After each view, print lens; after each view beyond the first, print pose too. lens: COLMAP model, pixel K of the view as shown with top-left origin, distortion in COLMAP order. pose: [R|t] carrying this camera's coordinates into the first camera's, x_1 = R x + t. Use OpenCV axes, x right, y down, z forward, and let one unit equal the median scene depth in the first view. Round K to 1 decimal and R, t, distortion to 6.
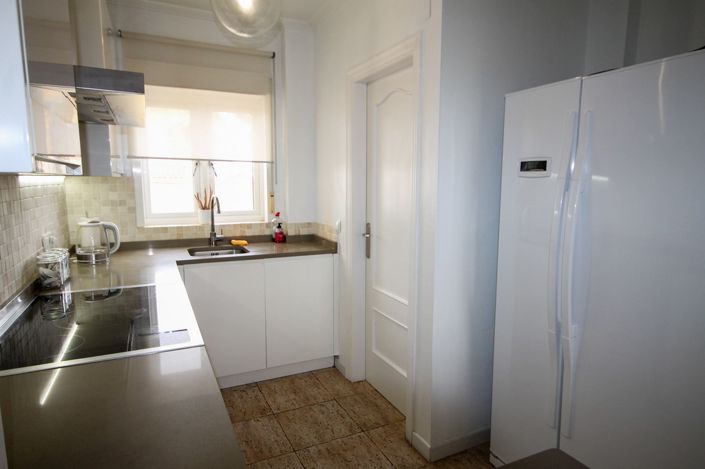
lens RADIAL K [[441.3, 0, 354.4], [0, 441.3, 241.4], [0, 0, 1]] dist [0.000066, -0.000077]
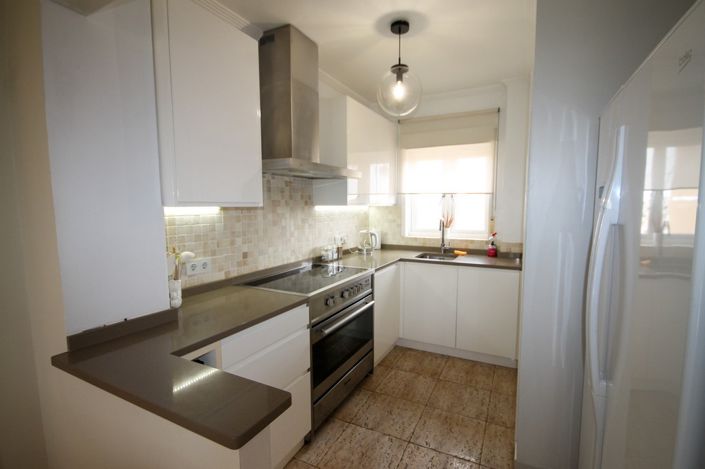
lens RADIAL K [[333.1, 0, 353.2], [0, 333.1, 238.4], [0, 0, 1]] dist [0.001360, 0.000358]
pose [[0.592142, 0.072405, -0.802574, 0.391646], [-0.107281, 0.994173, 0.010538, -0.018493], [0.798661, 0.079861, 0.596459, 0.124516]]
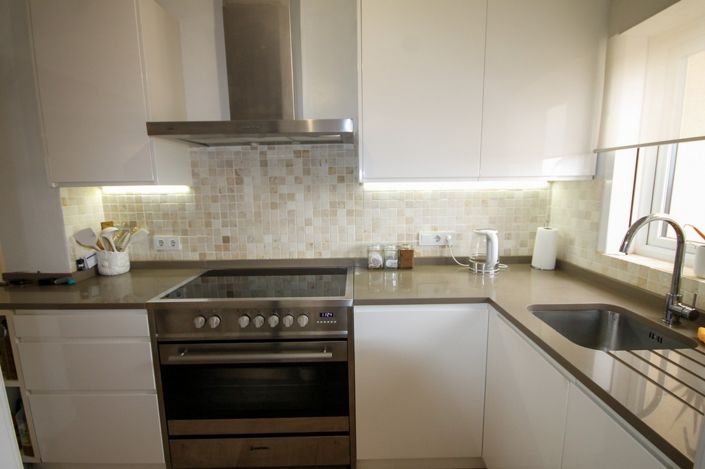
lens RADIAL K [[333.1, 0, 353.2], [0, 333.1, 238.4], [0, 0, 1]] dist [0.001360, 0.000358]
pose [[-0.435068, 0.140858, -0.889312, 0.145501], [-0.116167, 0.970652, 0.210572, -0.118952], [0.892872, 0.194922, -0.405936, 0.864446]]
